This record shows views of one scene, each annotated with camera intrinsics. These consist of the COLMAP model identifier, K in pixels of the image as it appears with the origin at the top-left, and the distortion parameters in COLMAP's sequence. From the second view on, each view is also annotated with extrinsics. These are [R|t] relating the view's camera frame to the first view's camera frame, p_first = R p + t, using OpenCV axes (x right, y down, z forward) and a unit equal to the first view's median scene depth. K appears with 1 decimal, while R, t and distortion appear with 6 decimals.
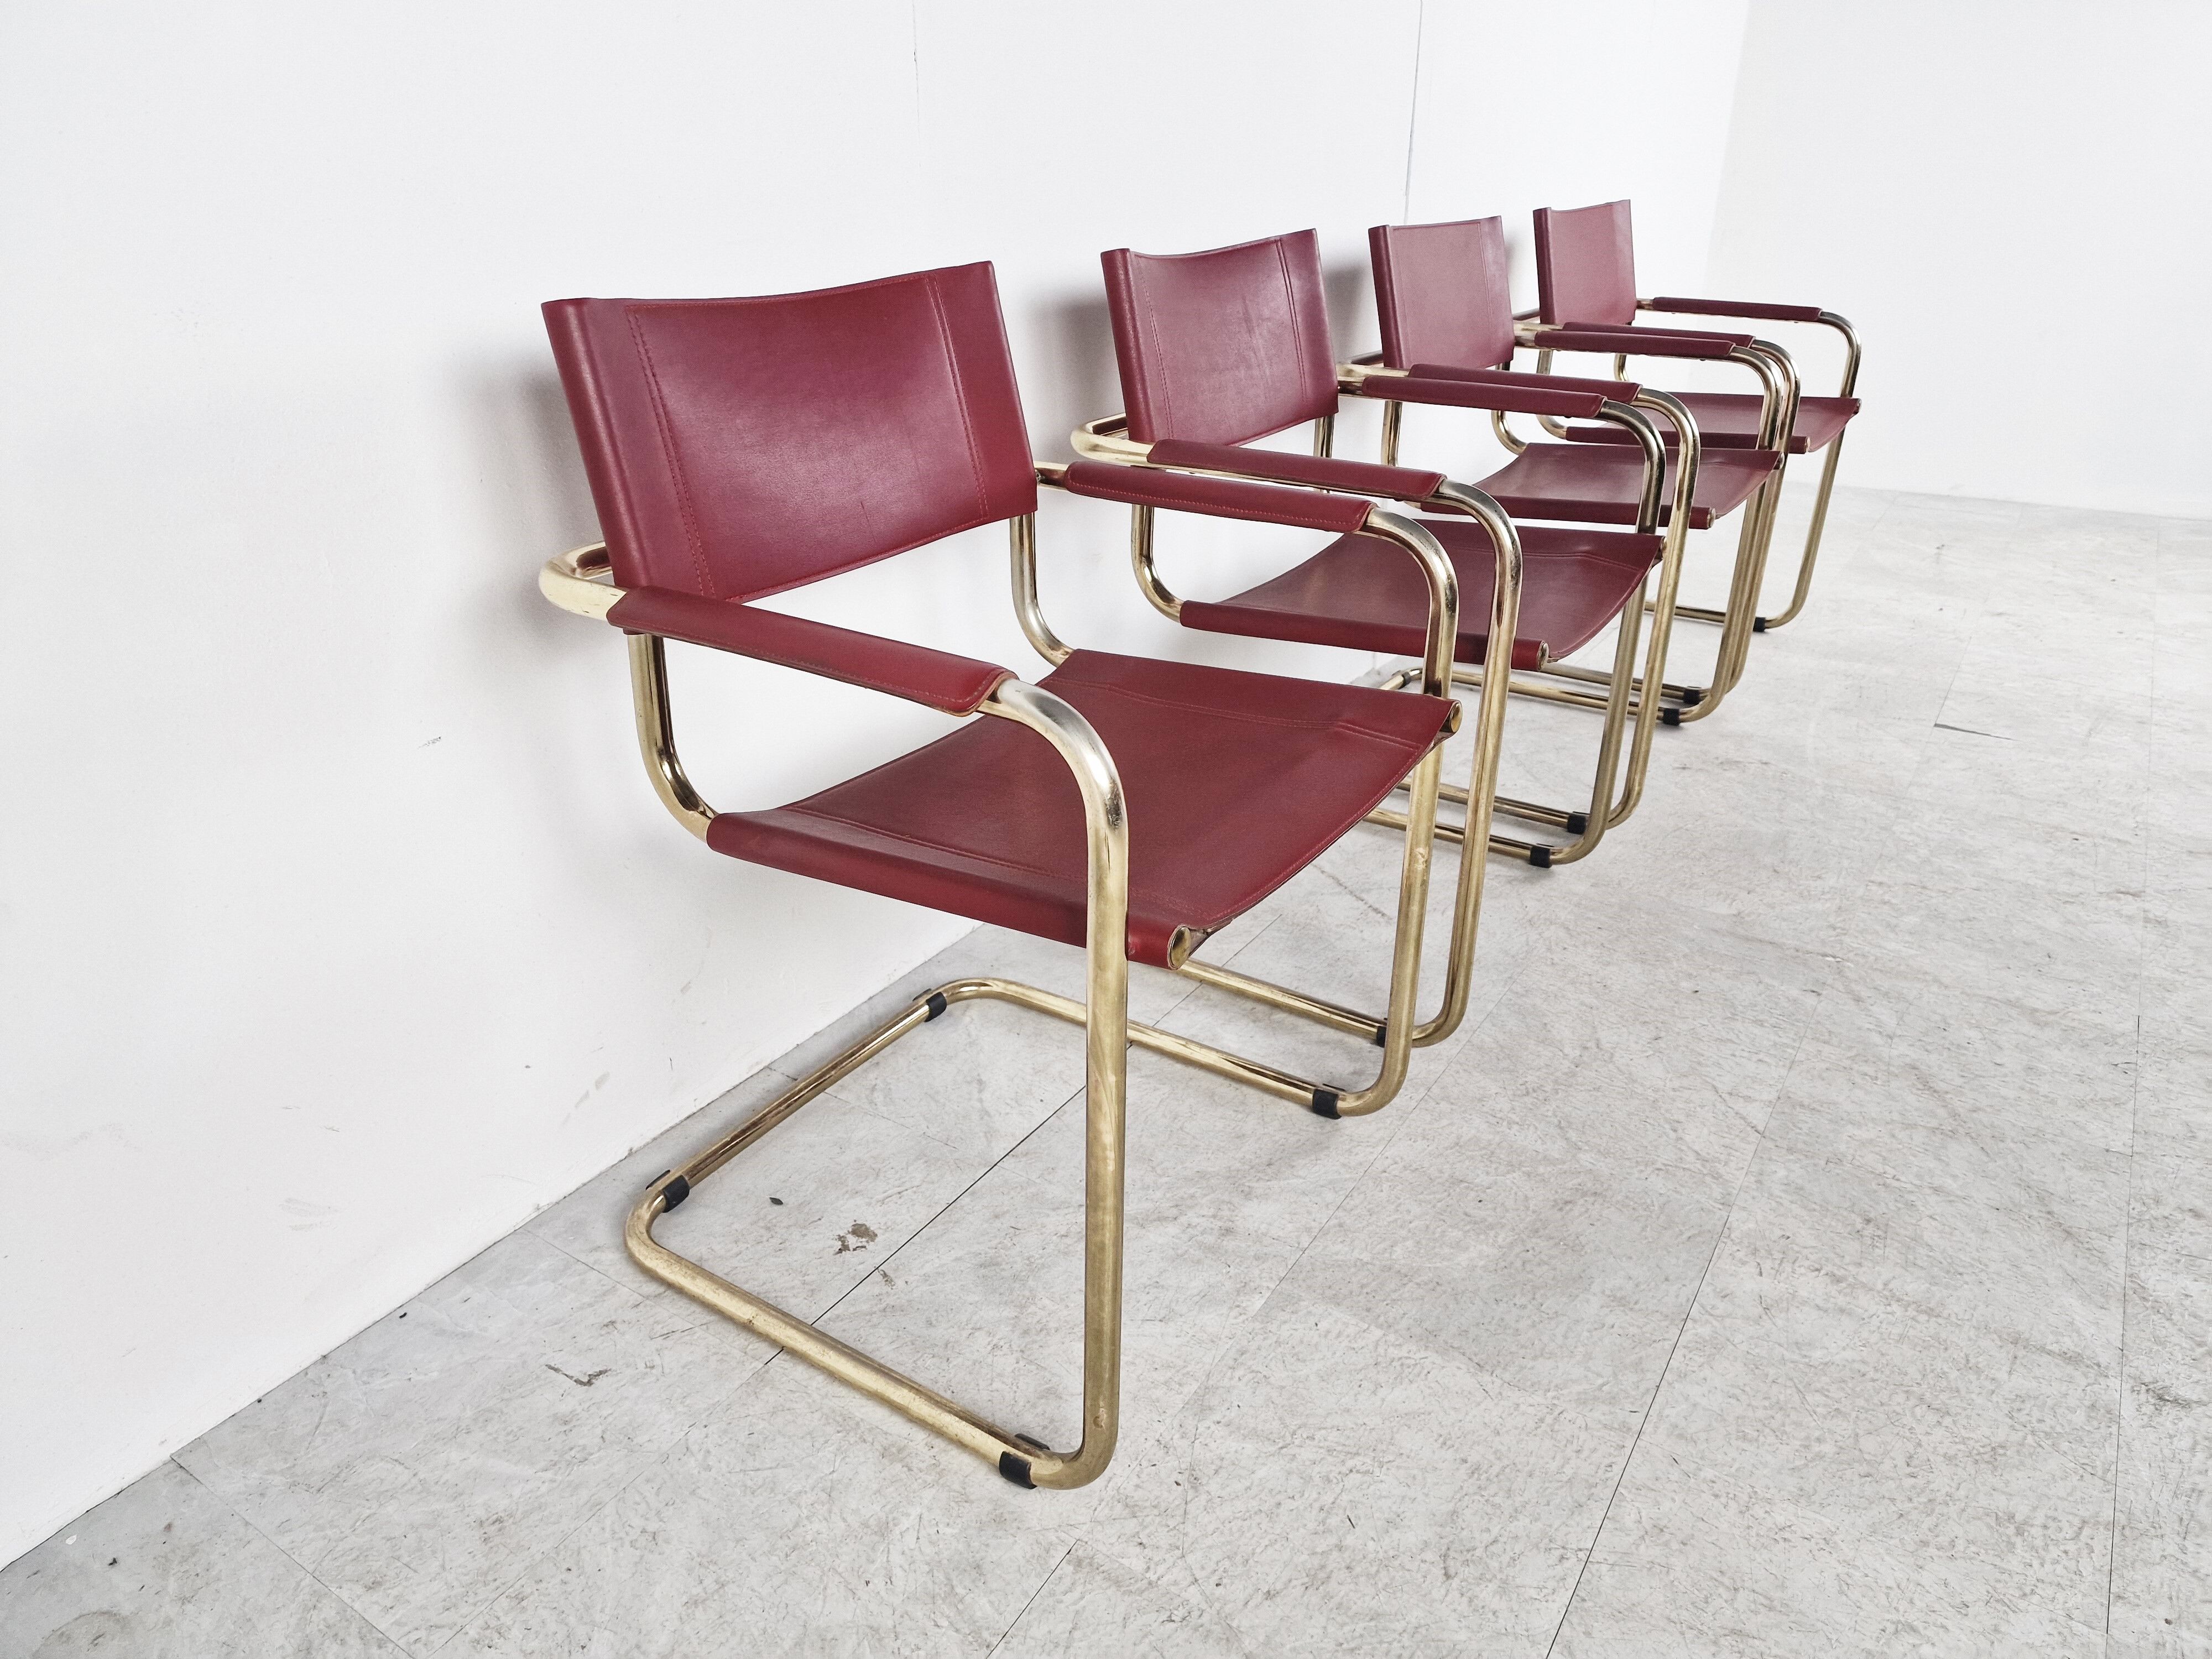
lens RADIAL K [[1489.7, 0, 1120.4], [0, 1489.7, 790.5], [0, 0, 1]] dist [0.056612, -0.053473]
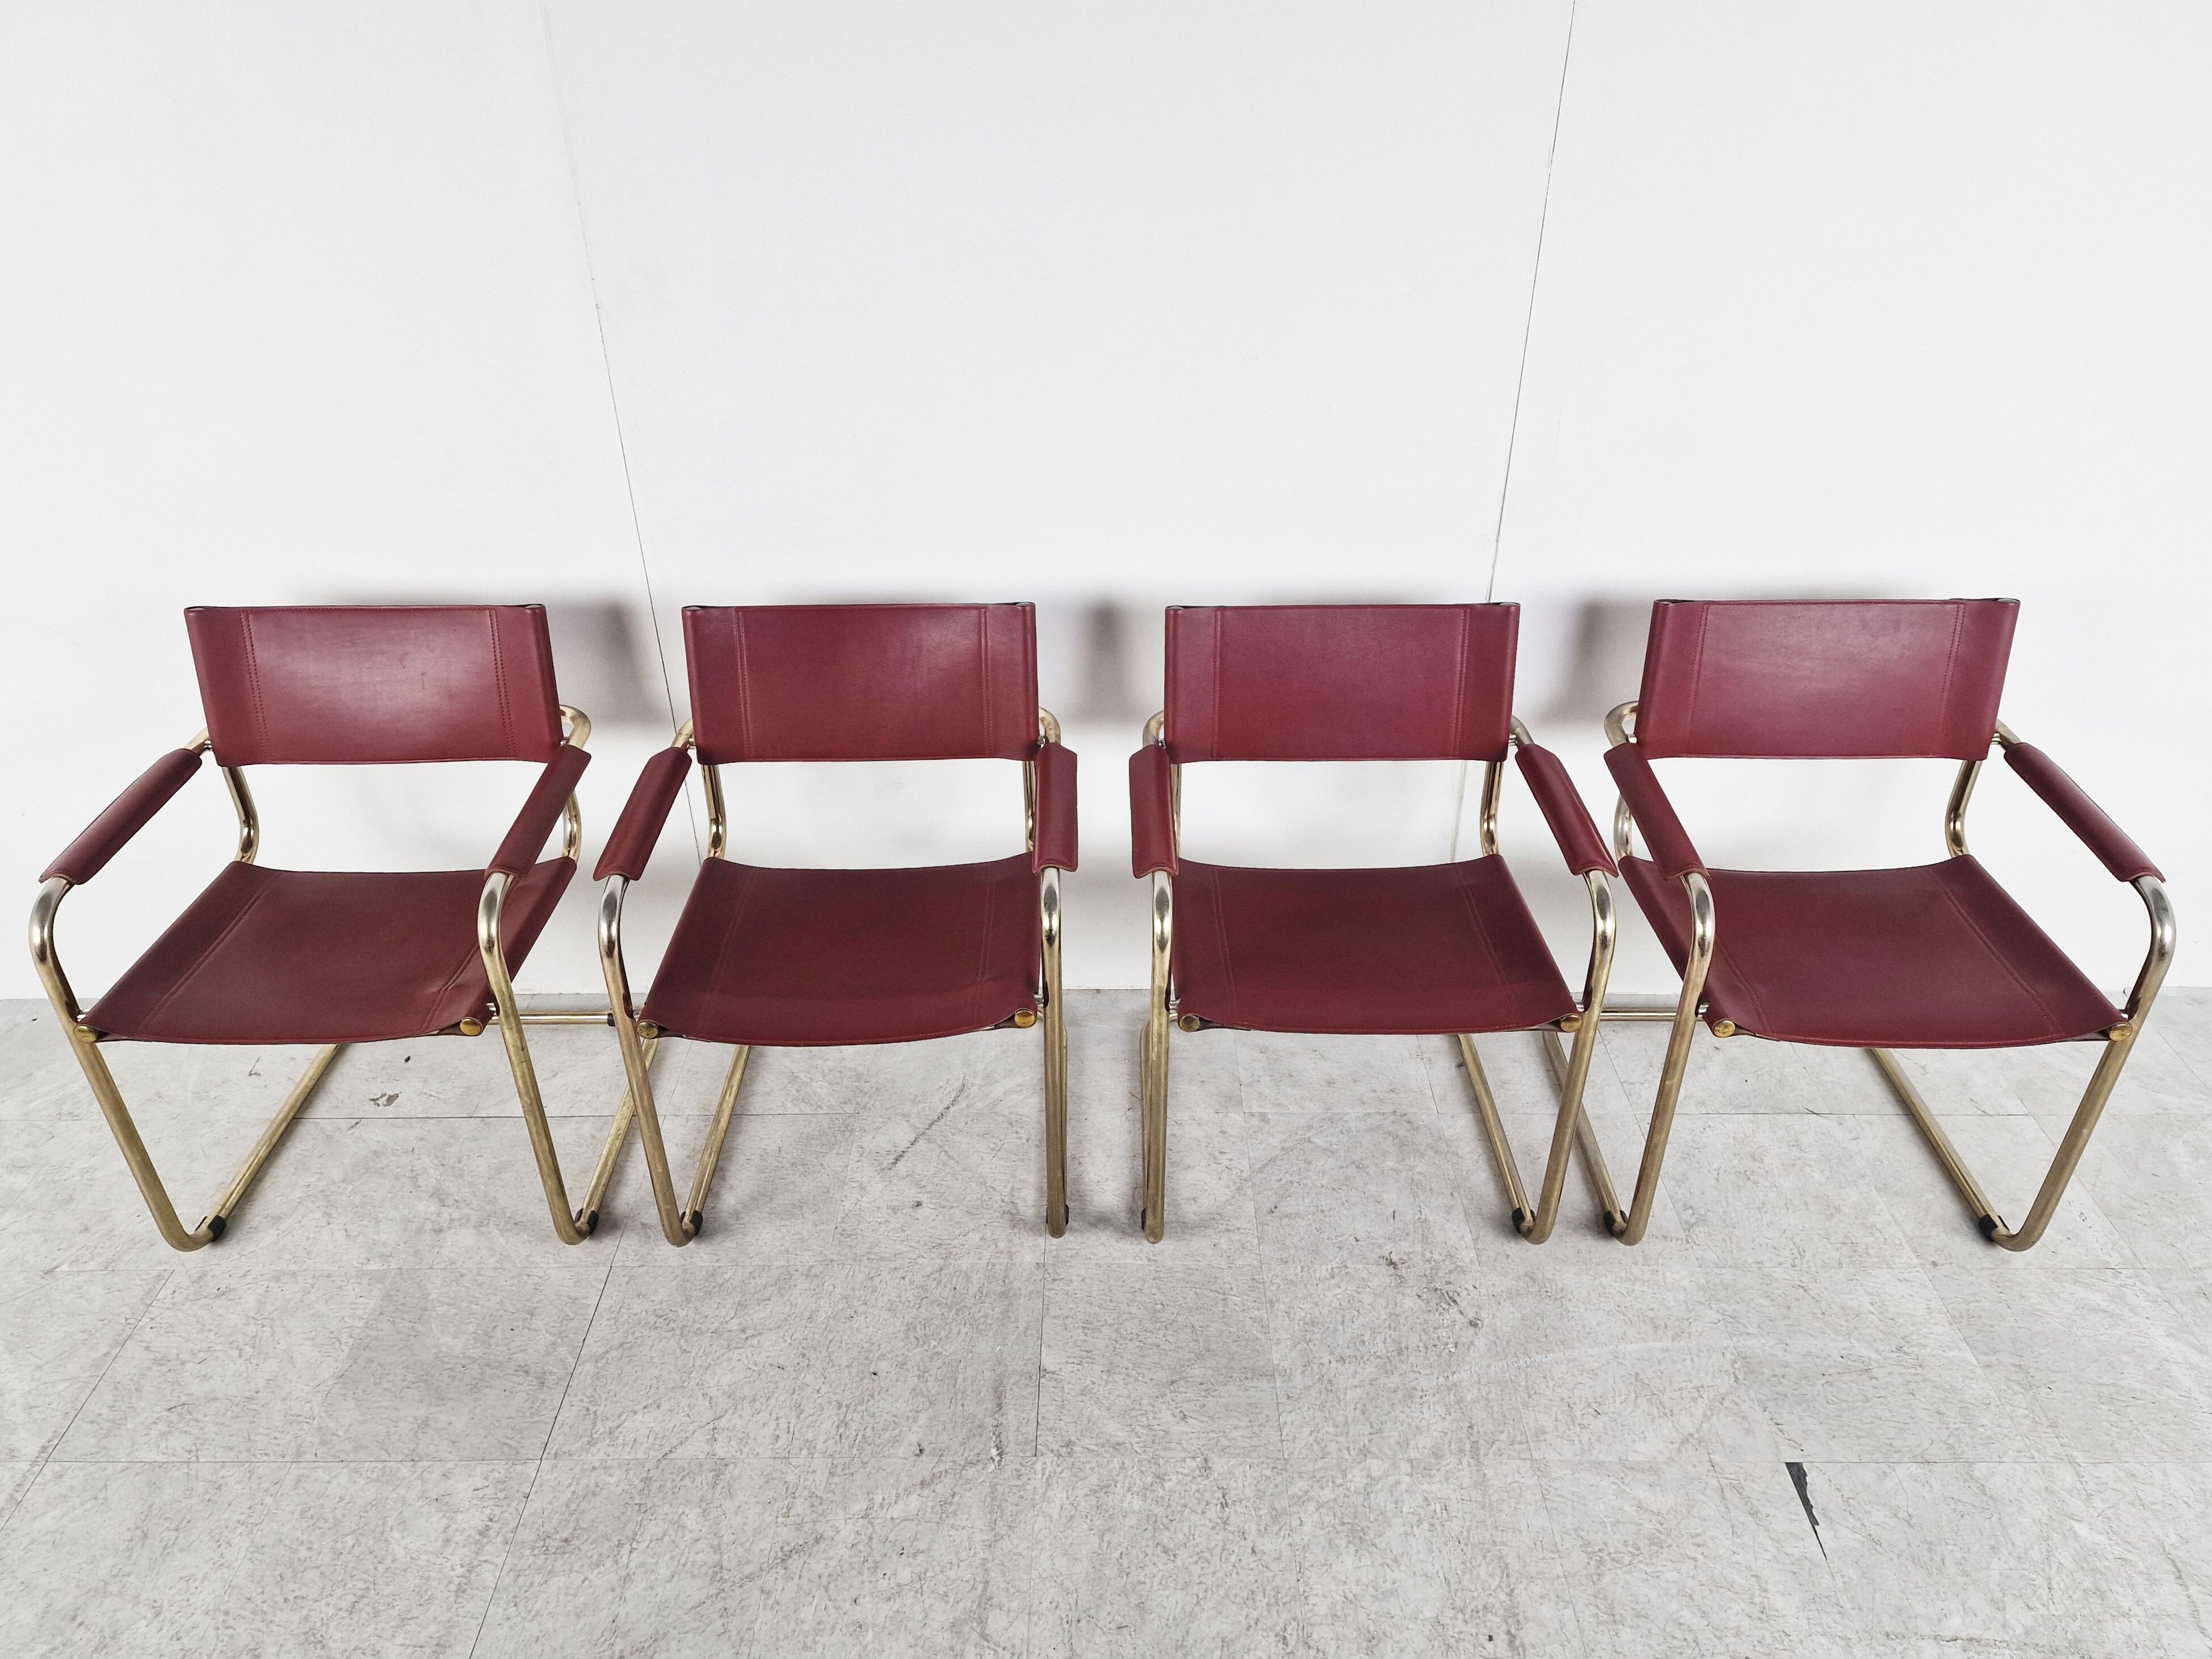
lens RADIAL K [[1515.2, 0, 1106.0], [0, 1515.2, 829.5], [0, 0, 1]] dist [0.057766, -0.055162]
pose [[0.538264, 0.445049, -0.715683, 1.491981], [-0.325469, 0.893089, 0.310584, -0.858116], [0.777394, 0.065756, 0.625567, 0.530819]]
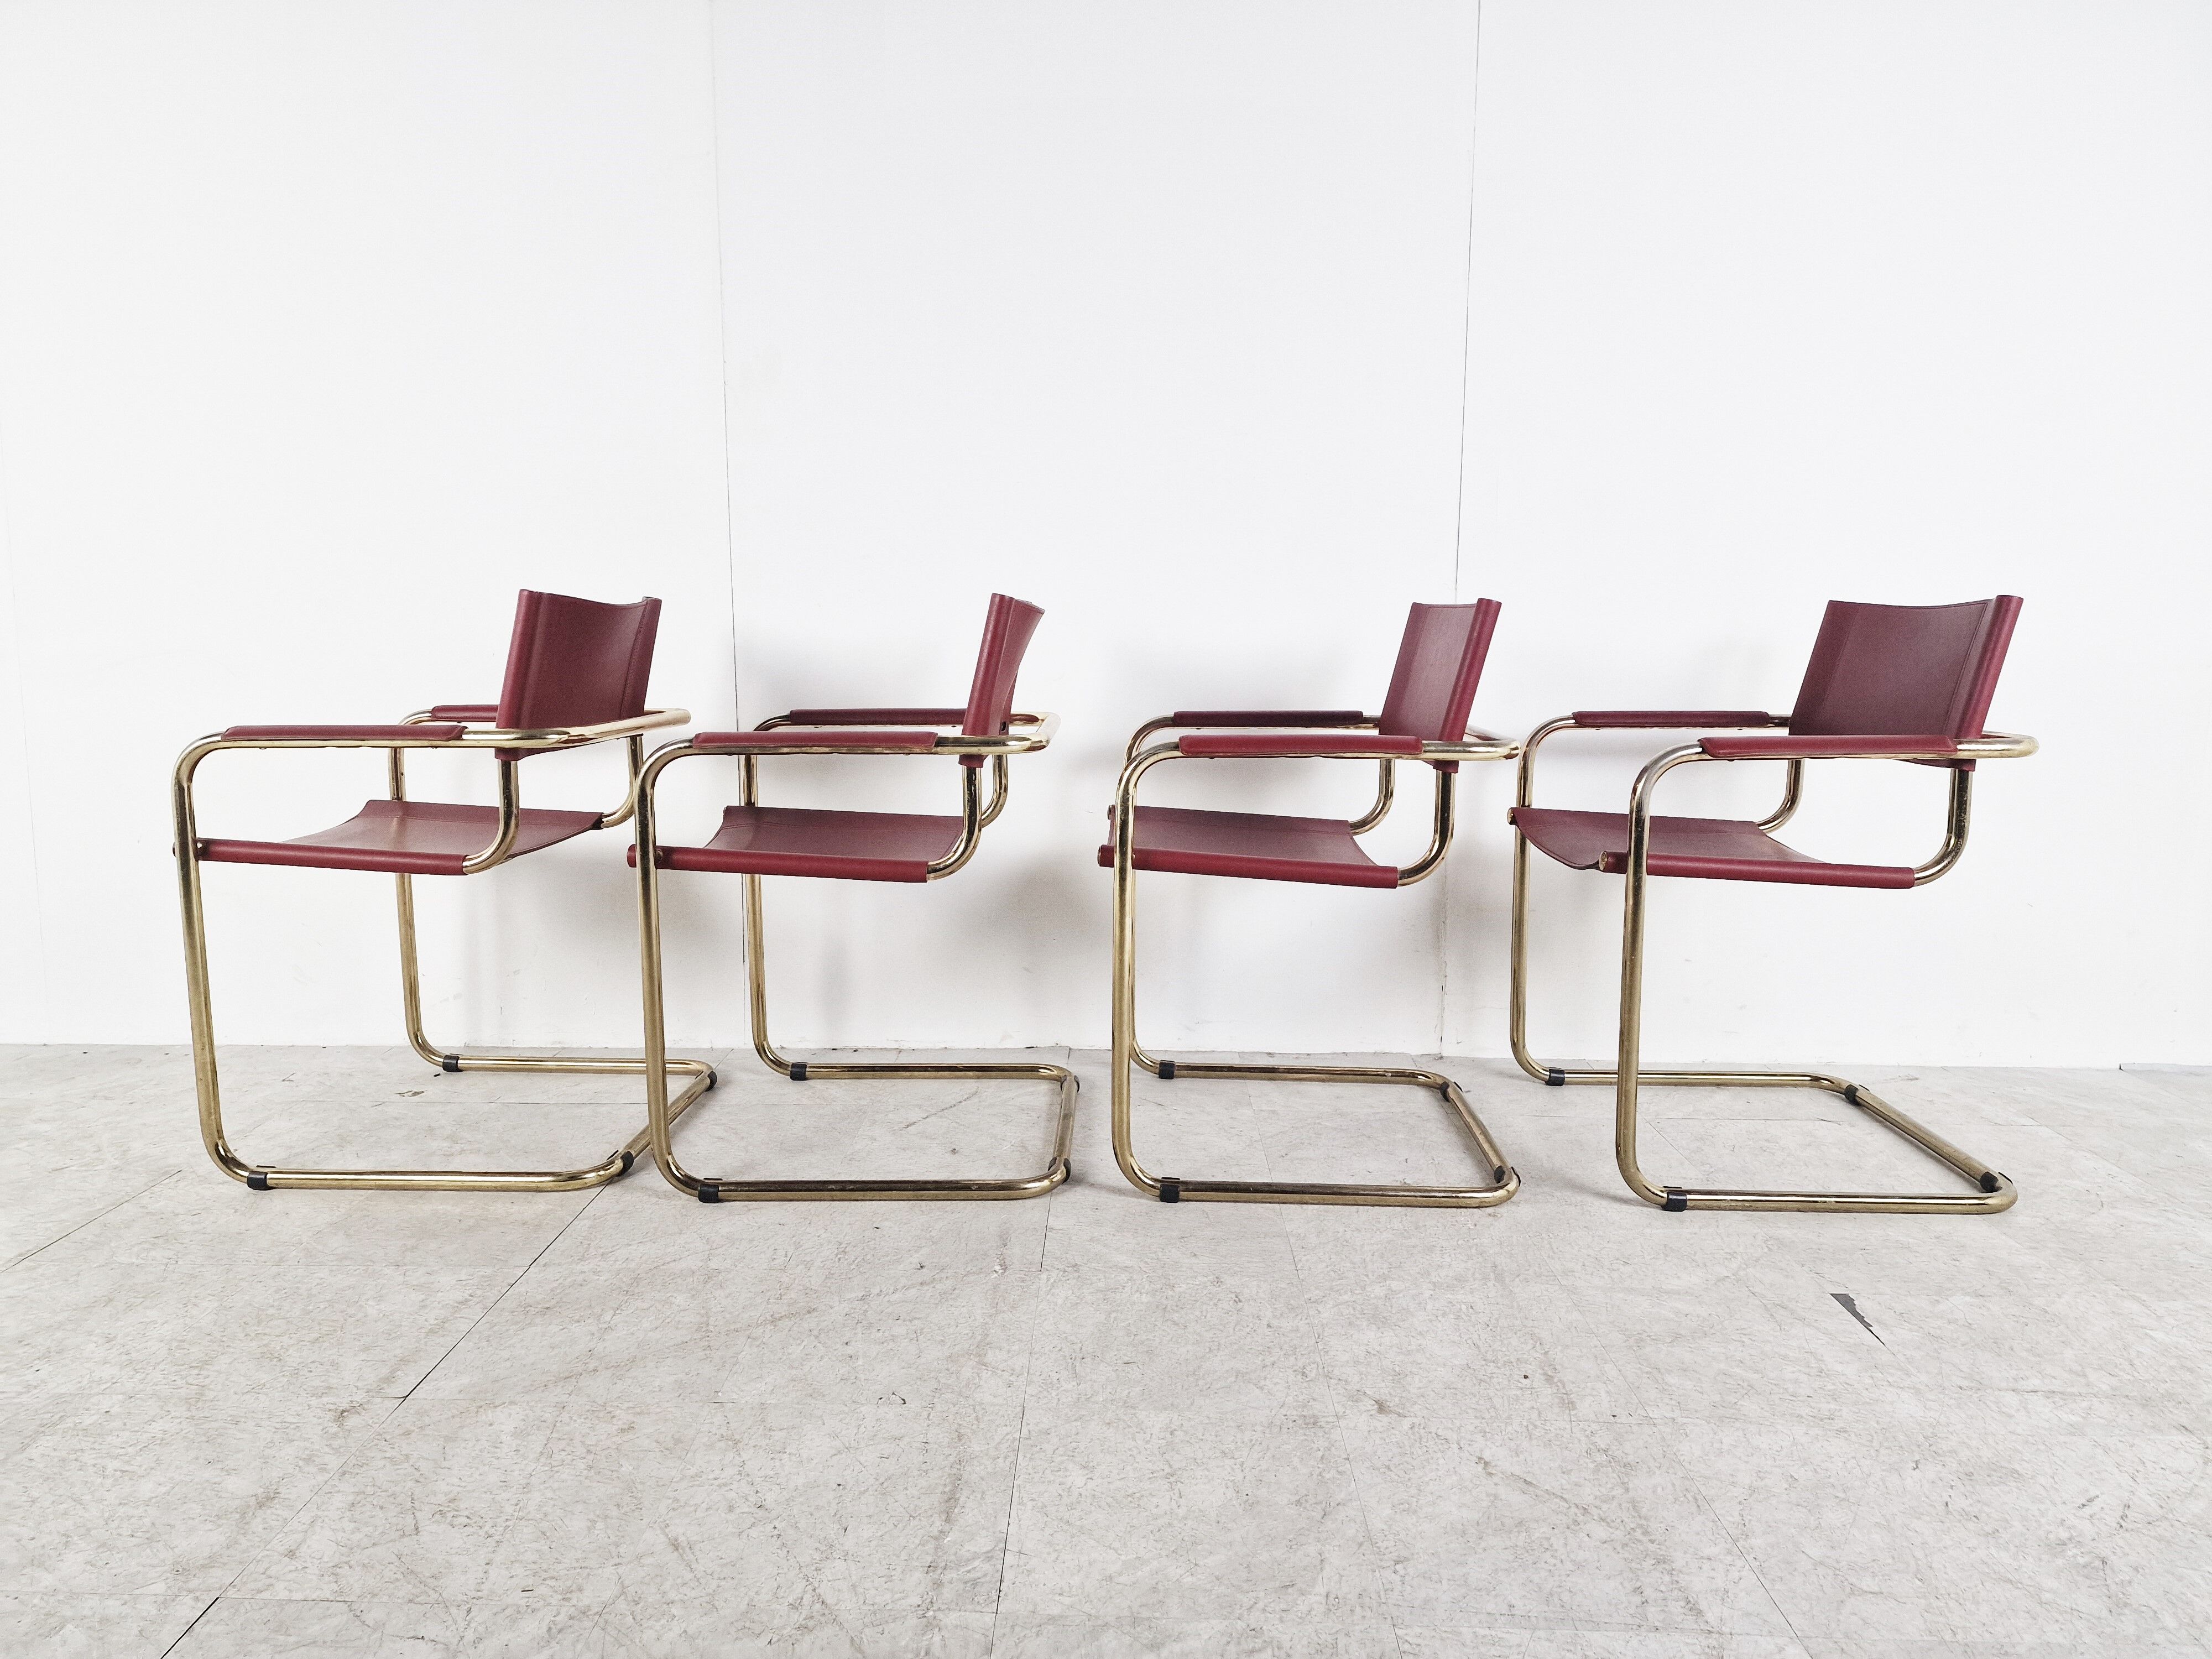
lens RADIAL K [[1482.7, 0, 1091.5], [0, 1482.7, 819.3], [0, 0, 1]] dist [0.054760, -0.052373]
pose [[0.519578, 0.110660, -0.847227, 1.813277], [-0.340577, 0.936222, -0.086581, -0.139469], [0.783611, 0.333531, 0.524128, 0.611422]]
